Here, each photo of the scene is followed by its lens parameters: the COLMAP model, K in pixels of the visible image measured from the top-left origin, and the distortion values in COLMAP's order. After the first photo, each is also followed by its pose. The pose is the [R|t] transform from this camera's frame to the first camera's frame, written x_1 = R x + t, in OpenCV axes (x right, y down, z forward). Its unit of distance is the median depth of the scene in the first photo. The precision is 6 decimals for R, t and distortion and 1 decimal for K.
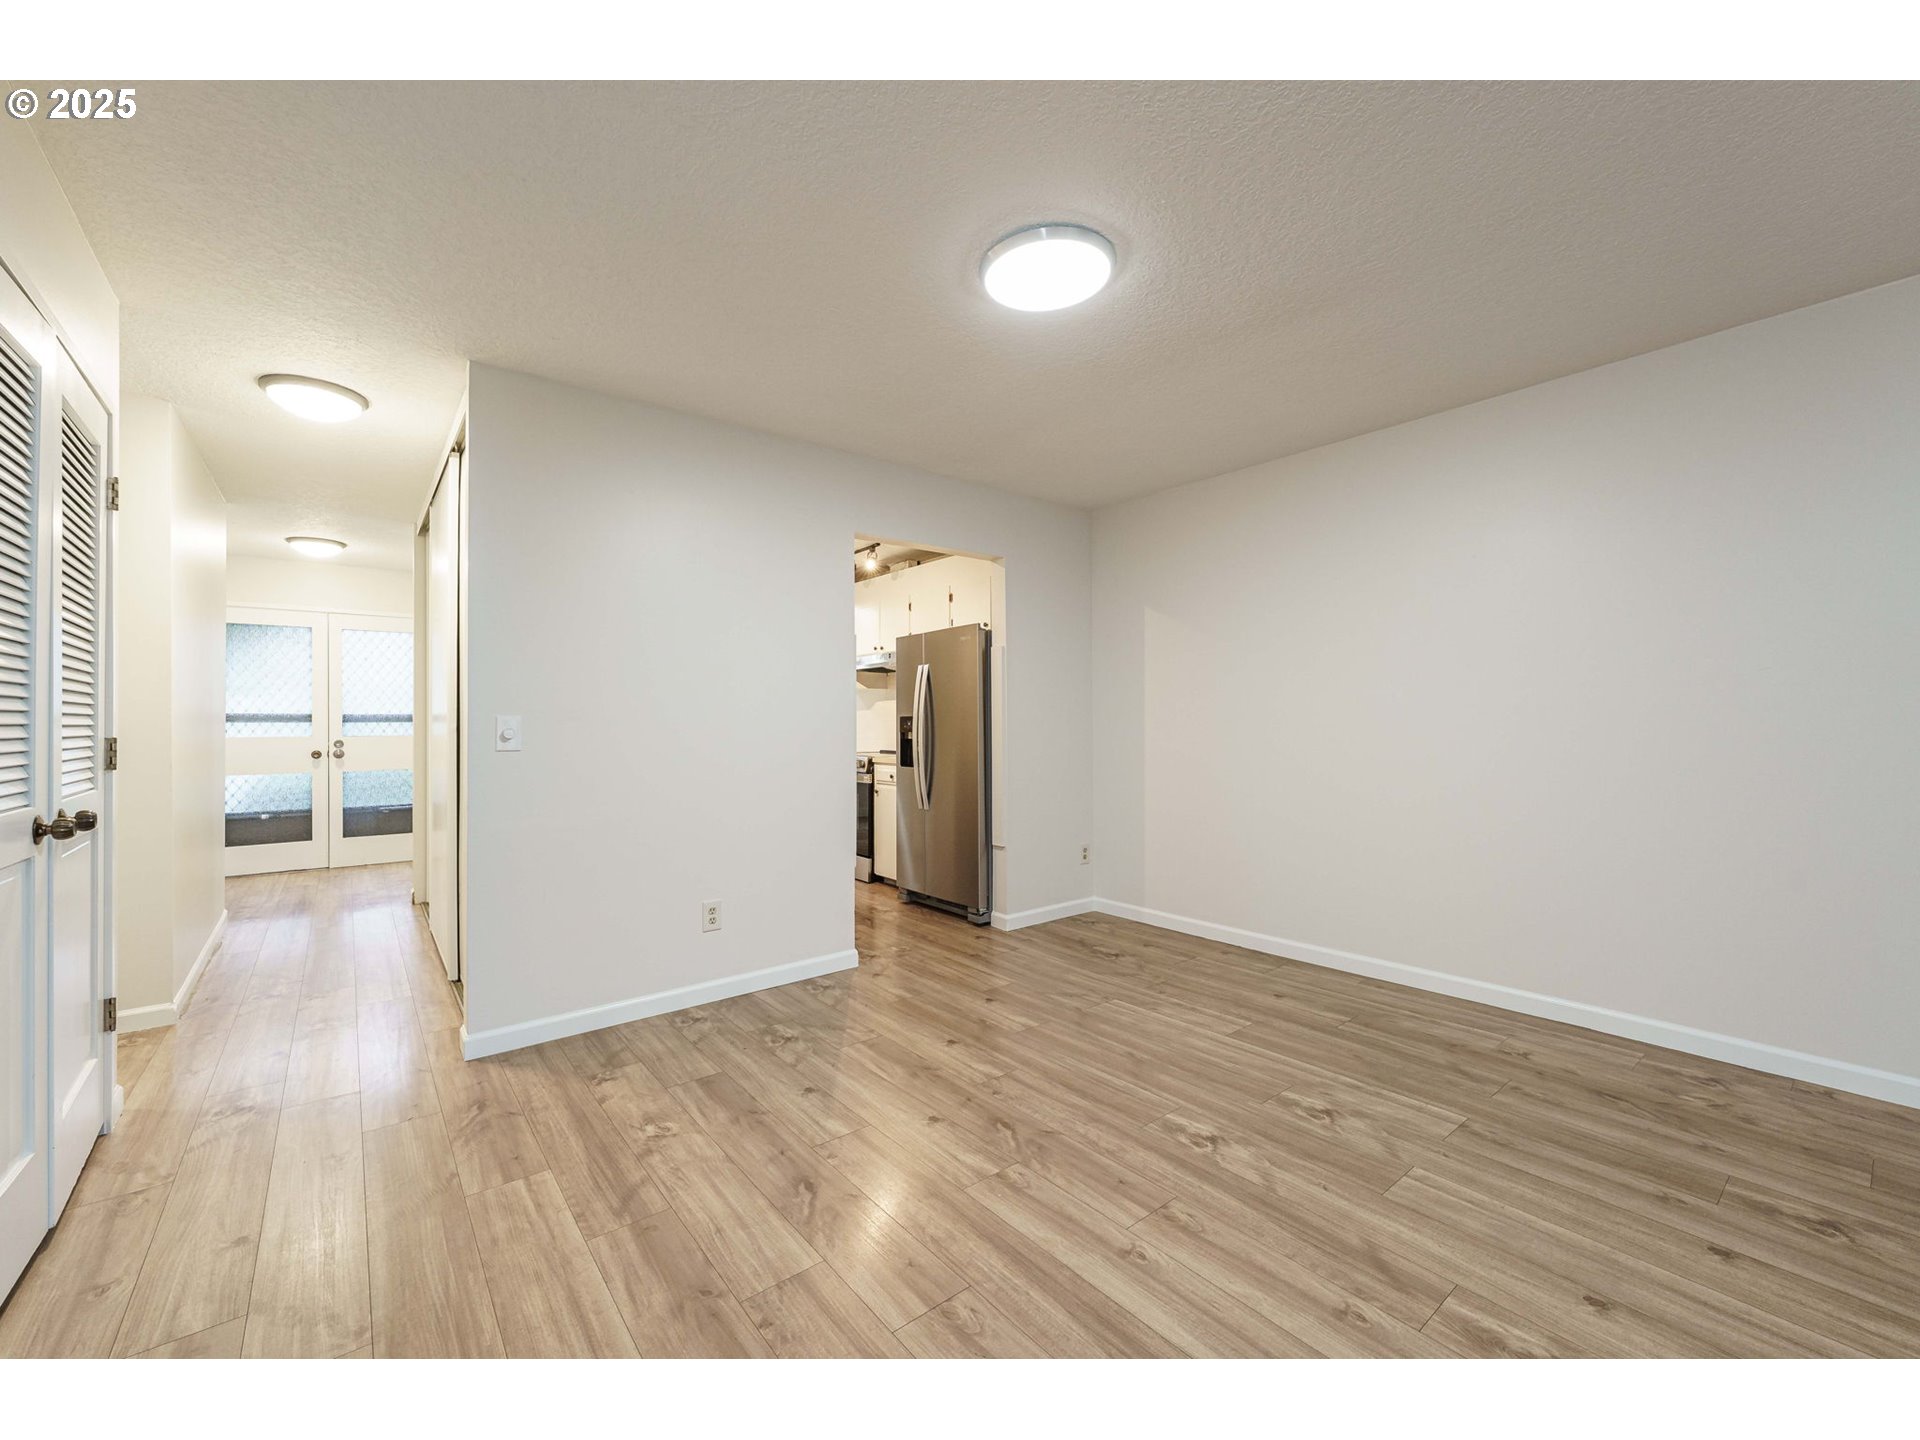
lens RADIAL K [[774.7, 0, 957.1], [0, 774.7, 714.0], [0, 0, 1]] dist [0.000479, -0.000206]
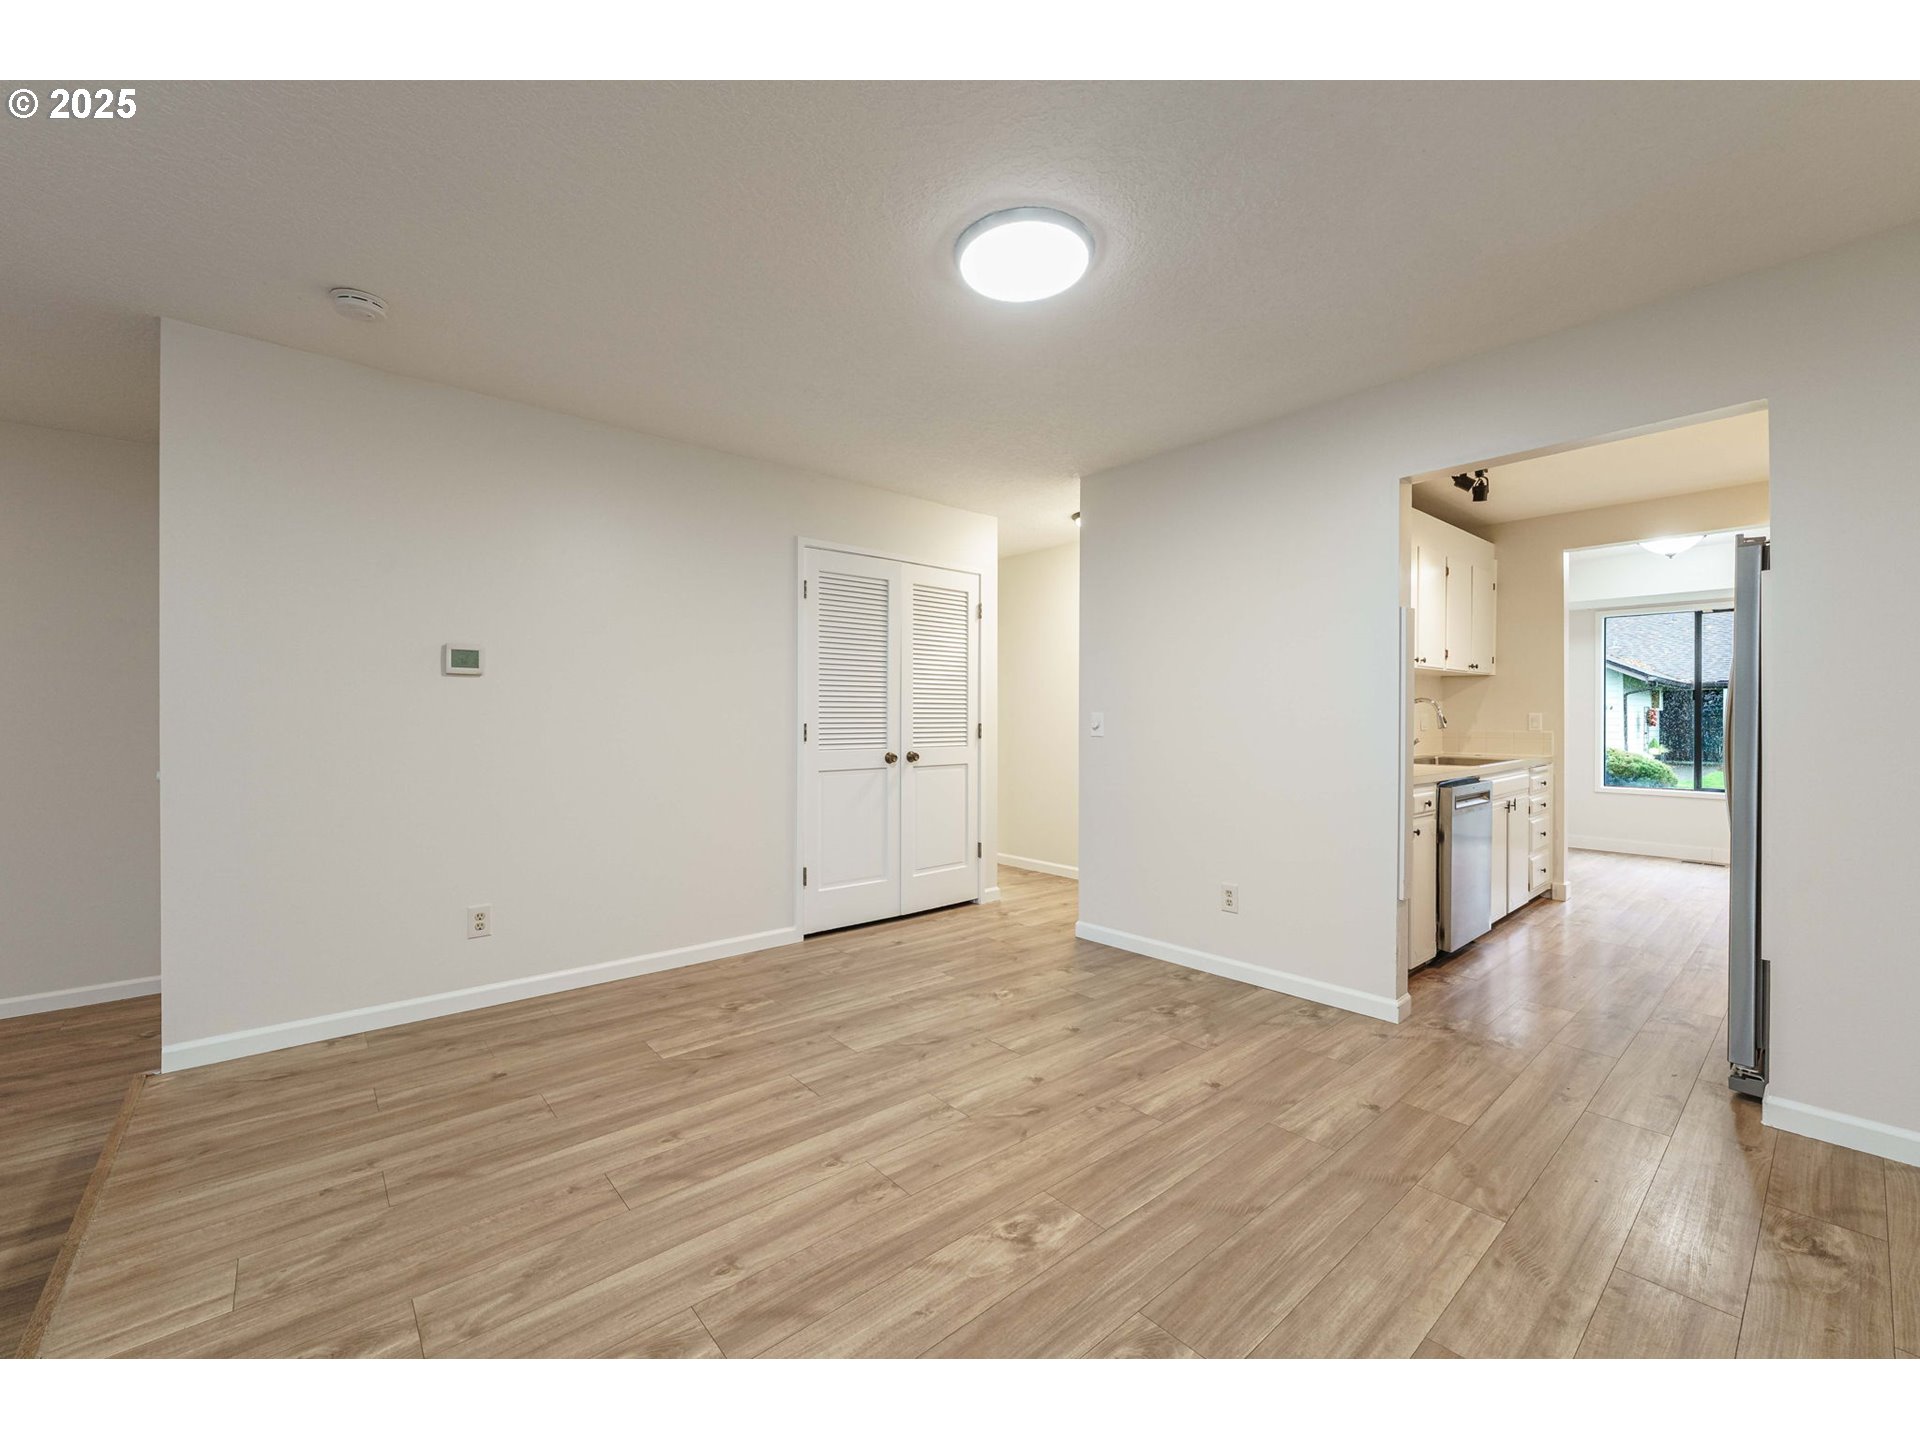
lens RADIAL K [[768.2, 0, 960.0], [0, 768.2, 720.0], [0, 0, 1]] dist [0.000442, -0.000091]
pose [[0.038679, 0.007543, -0.999223, 0.868311], [0.010342, 0.999915, 0.007948, 0.003064], [0.999198, -0.010641, 0.038598, 0.706206]]
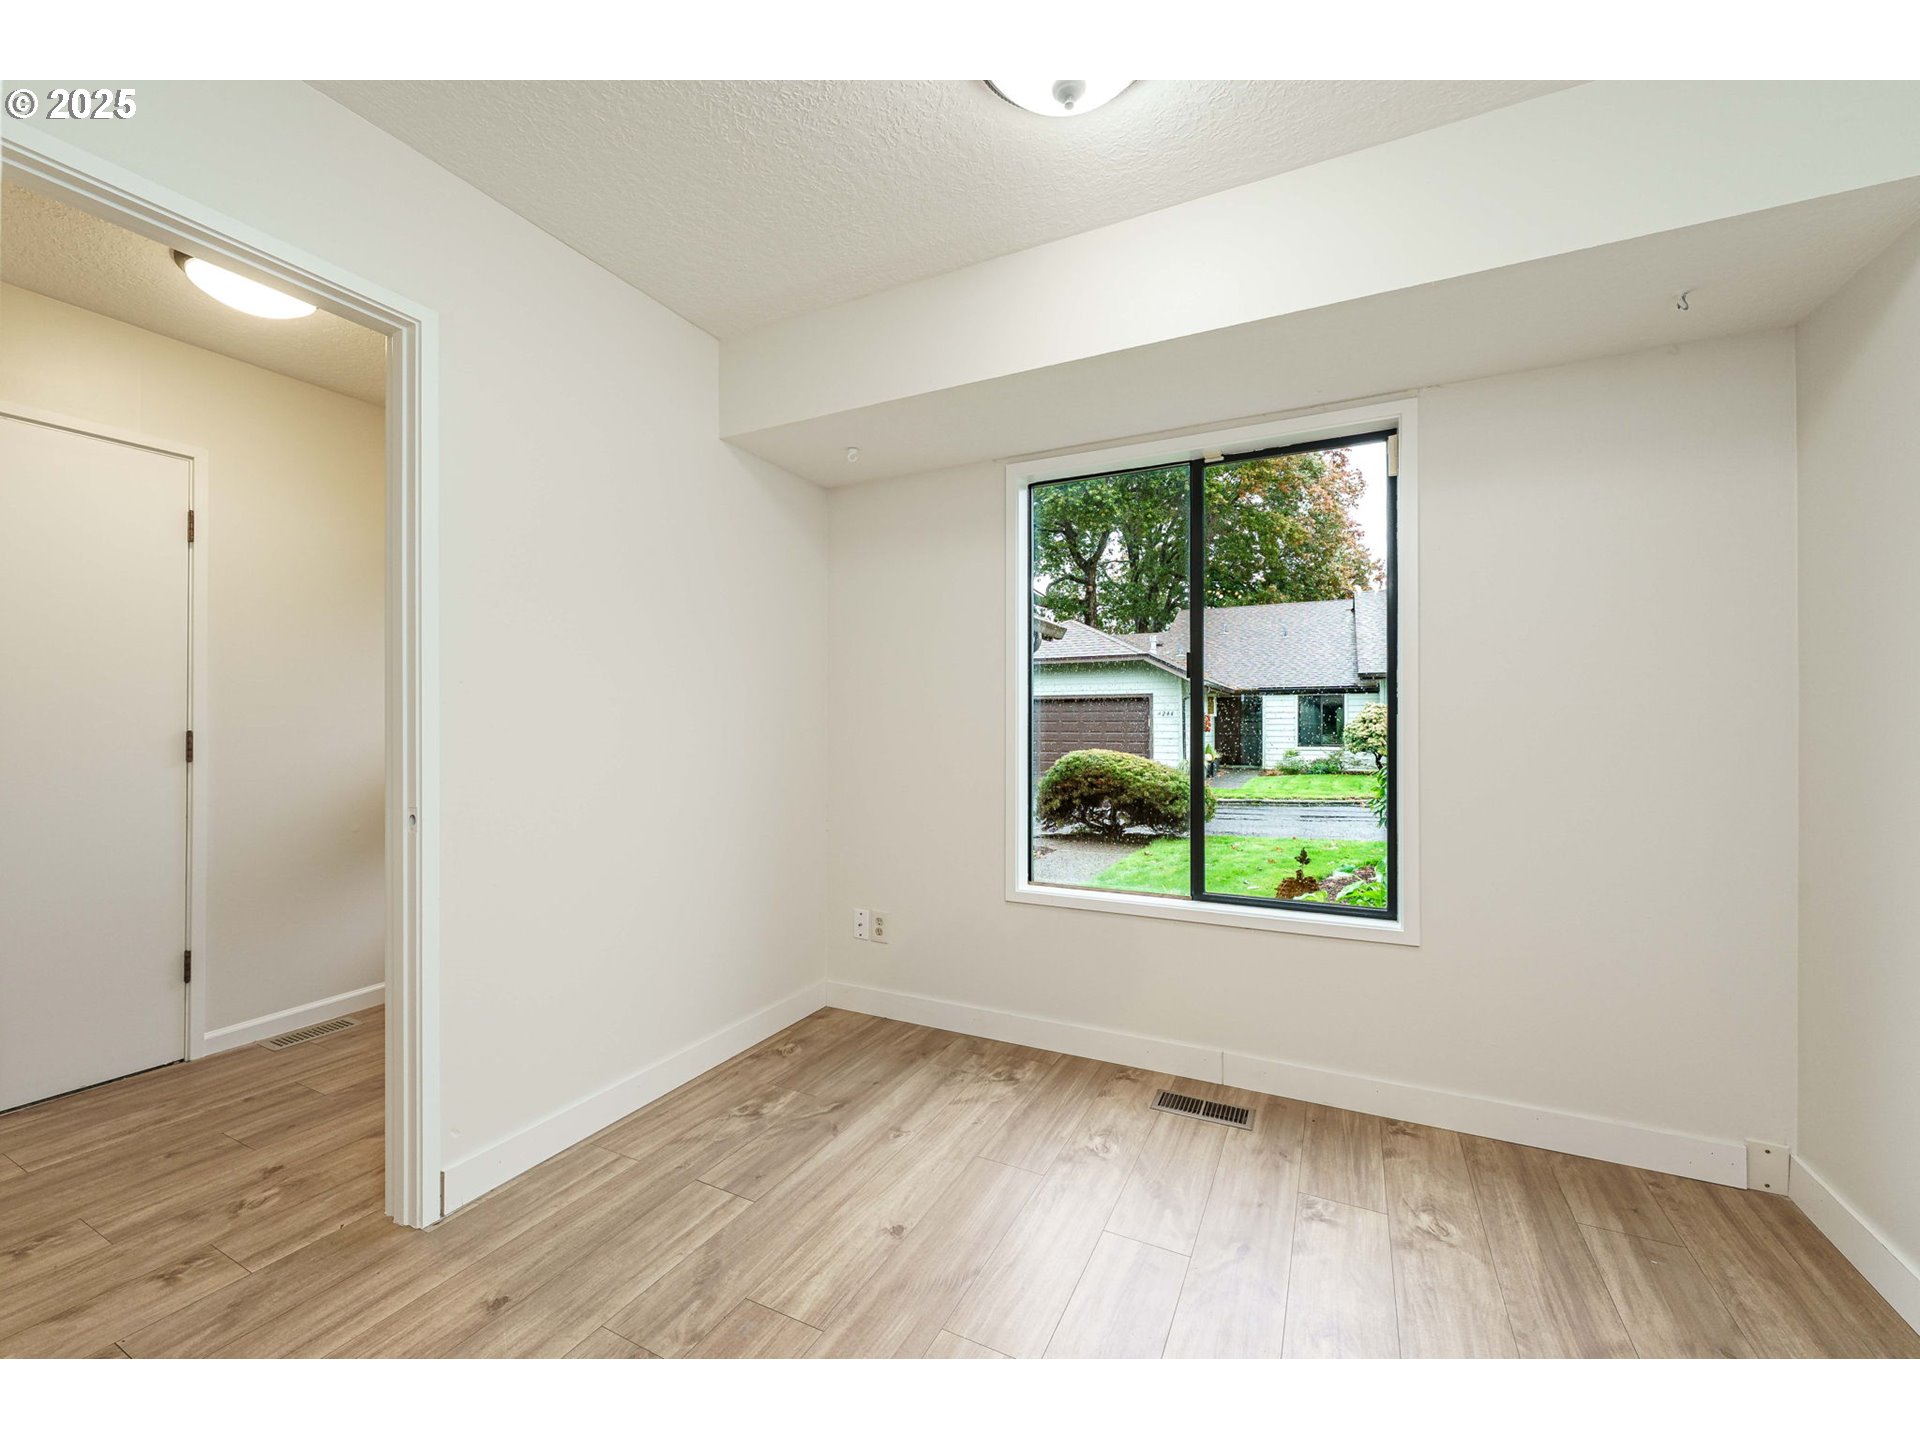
lens RADIAL K [[781.6, 0, 942.1], [0, 781.6, 718.2], [0, 0, 1]] dist [0.000023, -0.000325]
pose [[0.416385, -0.001409, -0.909188, -0.613036], [0.007161, 0.999973, 0.001730, 0.029520], [0.909160, -0.007231, 0.416383, 2.331171]]
